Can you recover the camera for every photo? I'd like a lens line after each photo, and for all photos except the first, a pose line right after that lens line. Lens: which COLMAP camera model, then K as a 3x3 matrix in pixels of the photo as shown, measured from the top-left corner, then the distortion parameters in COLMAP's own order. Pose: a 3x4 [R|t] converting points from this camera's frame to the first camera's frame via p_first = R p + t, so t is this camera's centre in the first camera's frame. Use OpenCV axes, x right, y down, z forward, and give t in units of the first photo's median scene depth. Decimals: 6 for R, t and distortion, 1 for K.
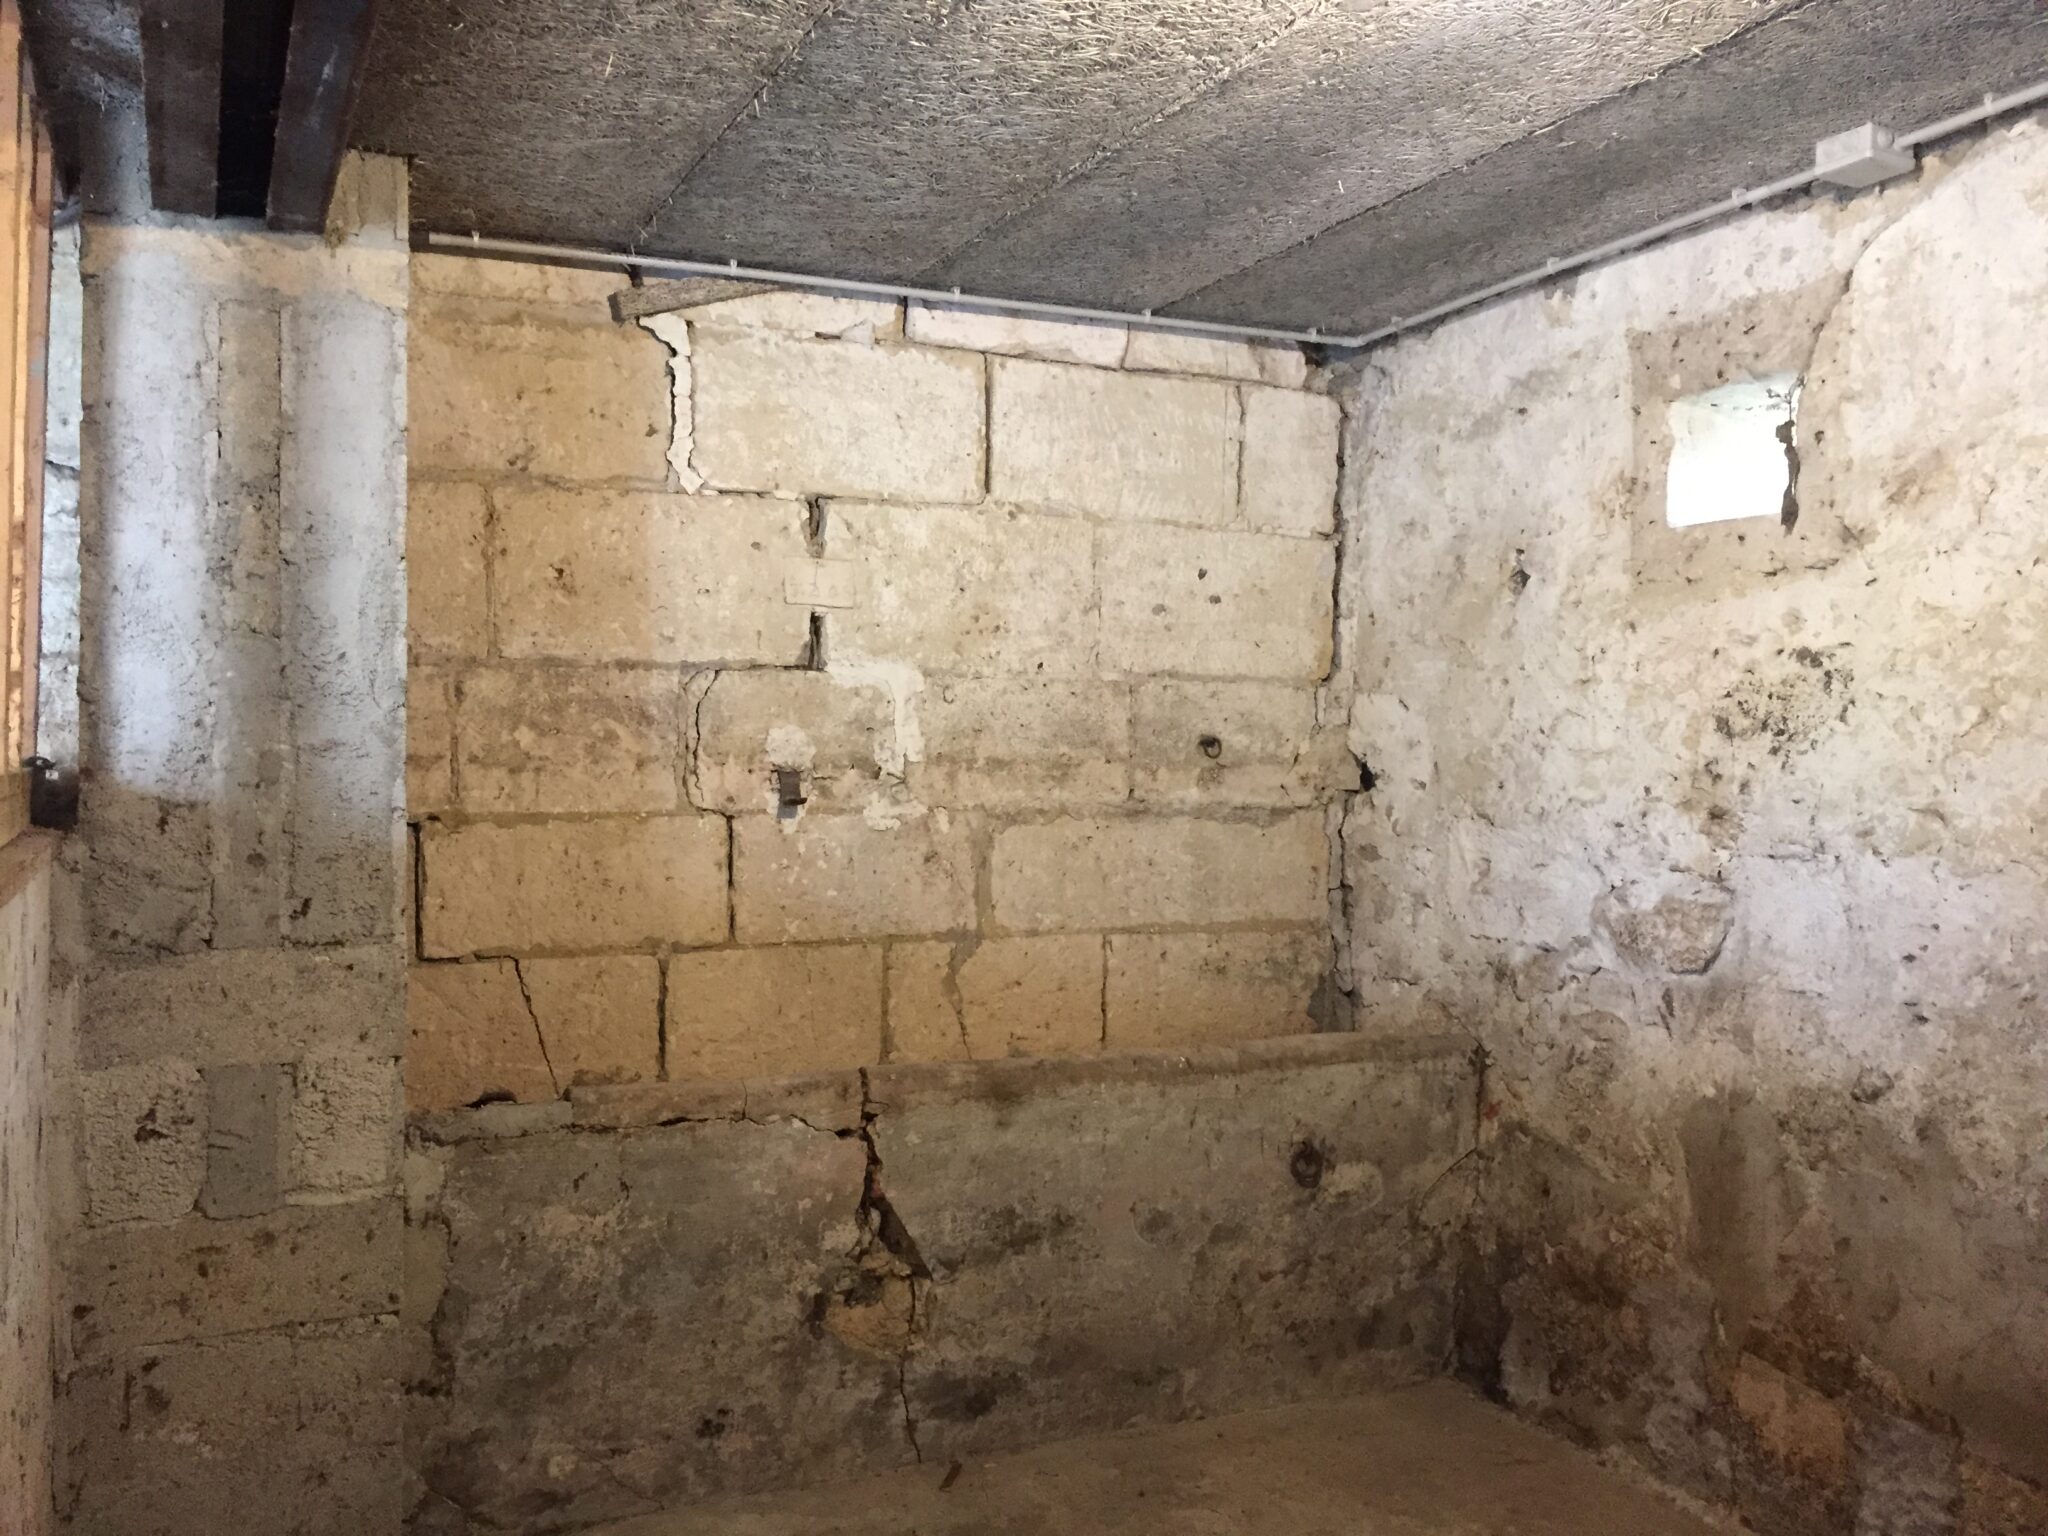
lens RADIAL K [[1765.5, 0, 1024.0], [0, 1765.5, 768.0], [0, 0, 1]] dist [0.075283, -0.073135]
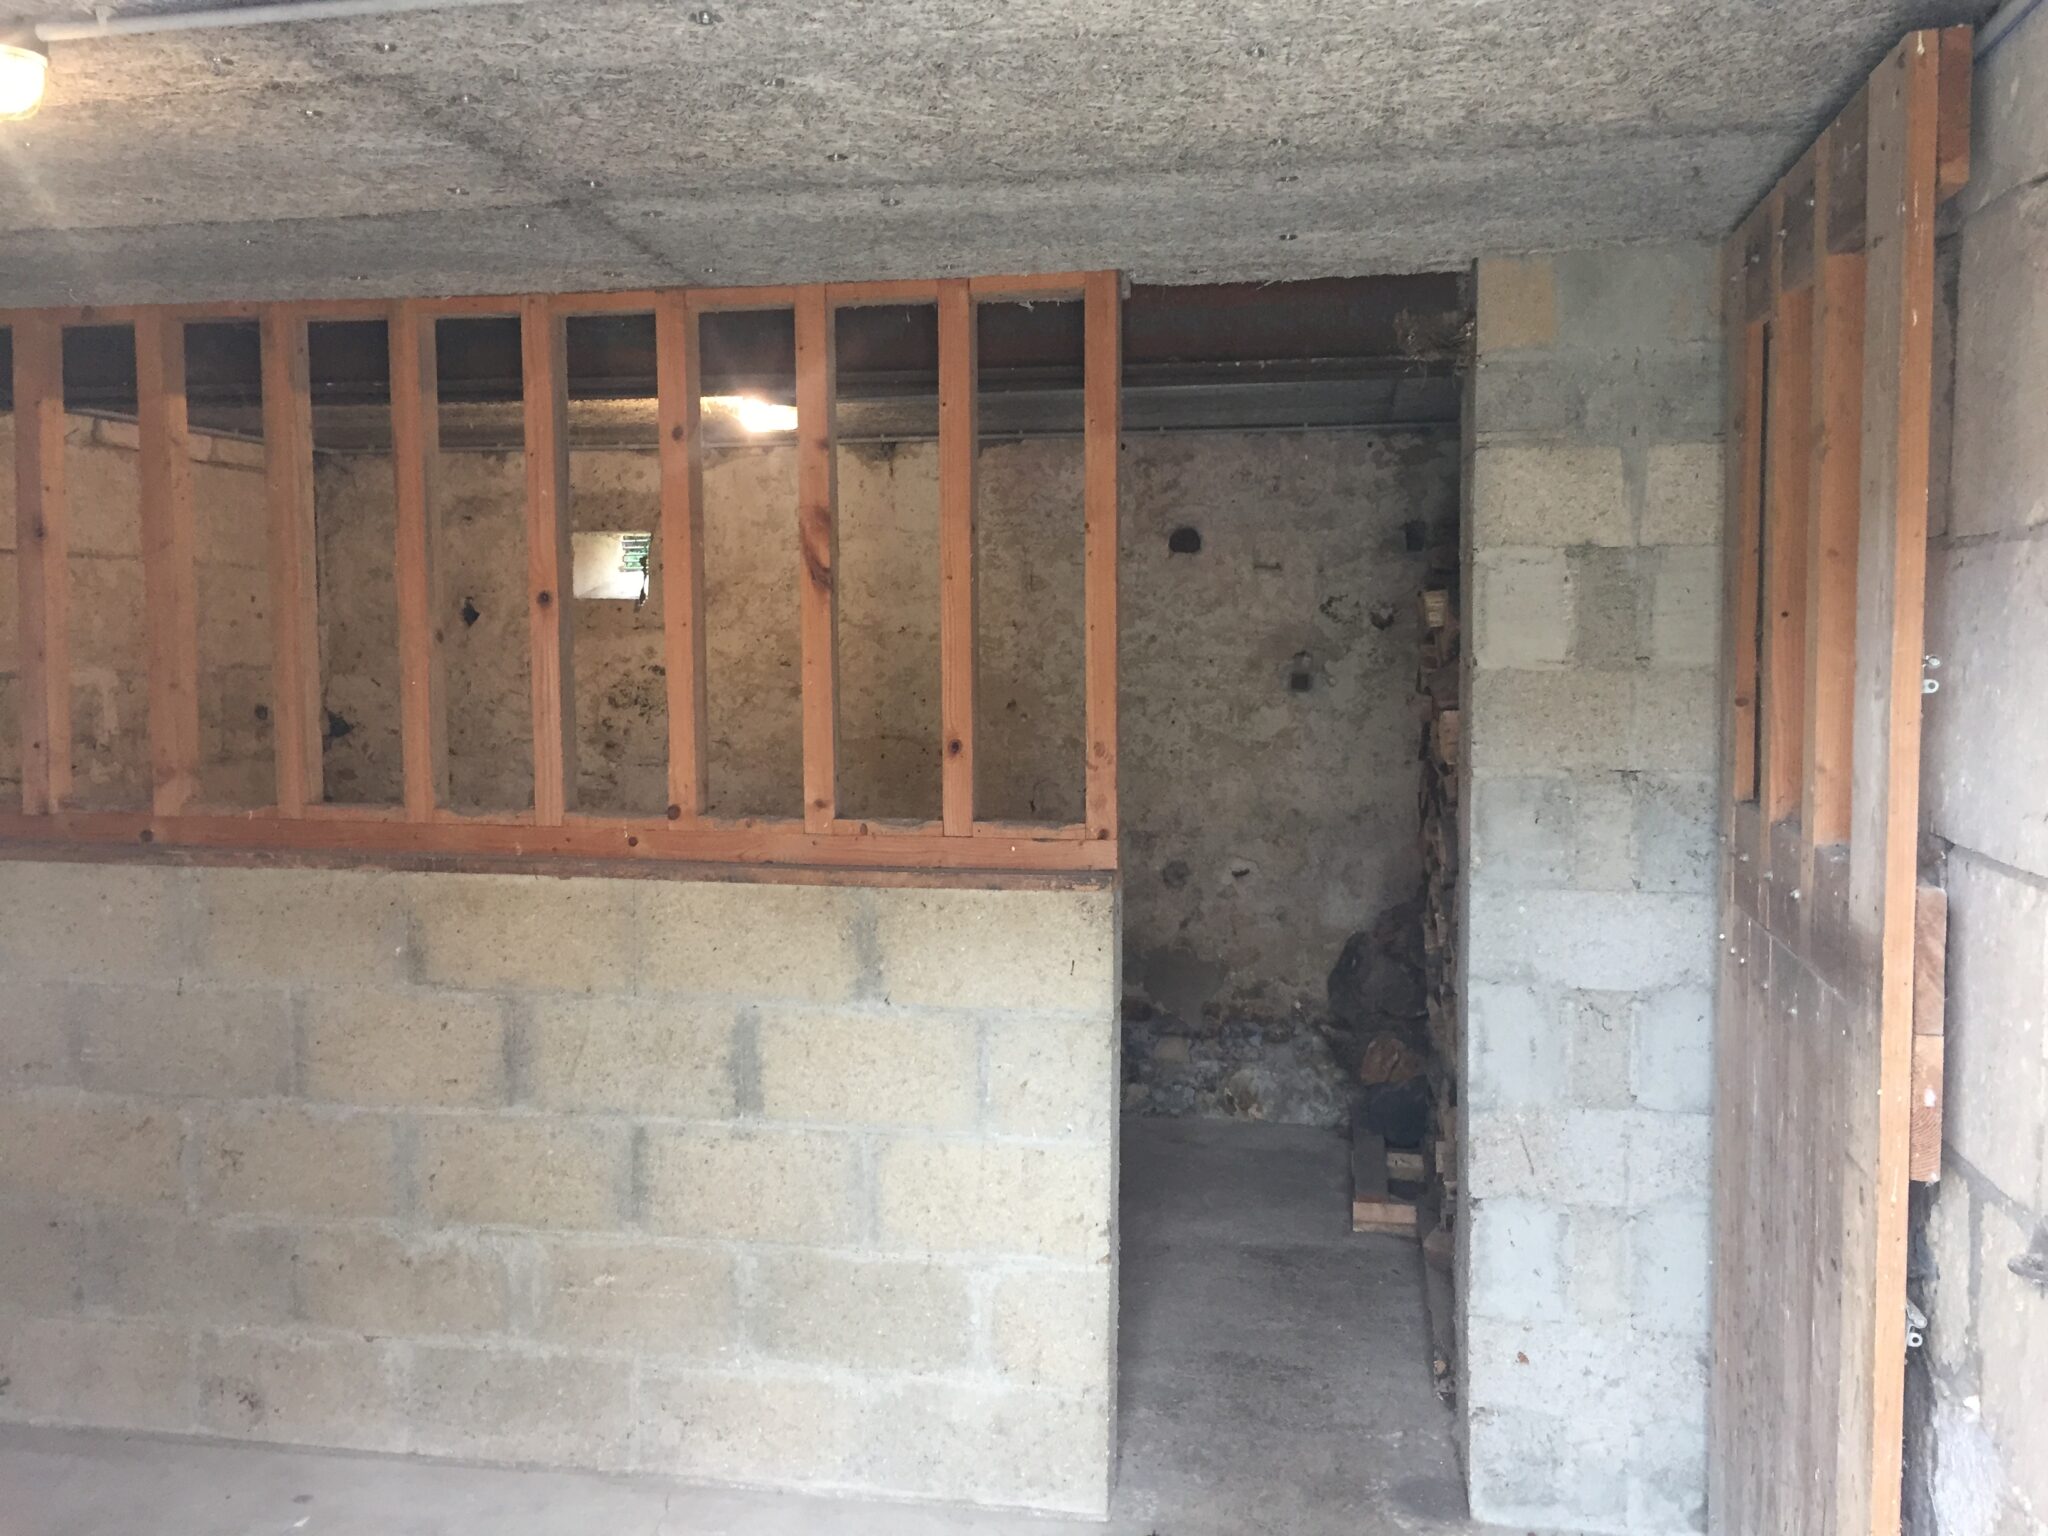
lens RADIAL K [[1765.5, 0, 1024.0], [0, 1765.5, 768.0], [0, 0, 1]] dist [0.075283, -0.073135]
pose [[0.578077, -0.066630, 0.813257, -0.882081], [0.005063, 0.996934, 0.078080, -0.093155], [-0.815967, -0.041019, 0.576642, -0.488610]]
